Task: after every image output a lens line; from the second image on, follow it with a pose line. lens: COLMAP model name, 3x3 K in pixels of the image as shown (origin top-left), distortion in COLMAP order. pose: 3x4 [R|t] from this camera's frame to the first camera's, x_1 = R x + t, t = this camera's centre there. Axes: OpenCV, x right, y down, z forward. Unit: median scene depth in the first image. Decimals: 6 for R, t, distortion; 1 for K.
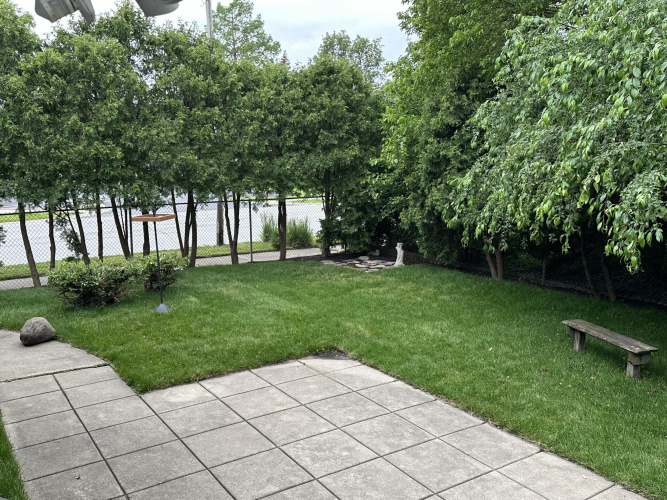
lens RADIAL K [[602.2, 0, 330.8], [0, 602.2, 251.3], [0, 0, 1]] dist [0.022796, 0.002372]
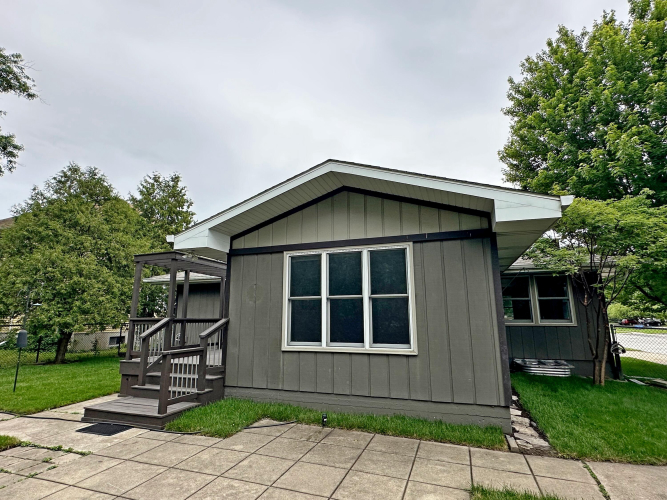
lens RADIAL K [[343.2, 0, 333.0], [0, 343.2, 249.8], [0, 0, 1]] dist [0.000819, -0.000299]
pose [[-0.806793, -0.111867, -0.580148, 0.235485], [-0.093956, 0.993709, -0.060952, -0.092909], [0.583316, 0.005333, -0.812228, 1.525303]]
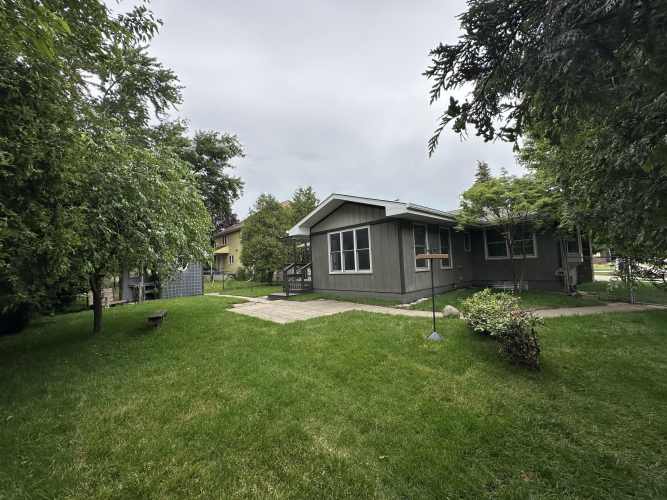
lens RADIAL K [[266.4, 0, 335.3], [0, 266.4, 249.1], [0, 0, 1]] dist [-0.001866, 0.000184]
pose [[-0.986317, 0.032507, -0.161625, -0.028833], [0.017067, 0.995234, 0.096014, -0.217576], [0.163976, 0.091942, -0.982170, 2.579944]]
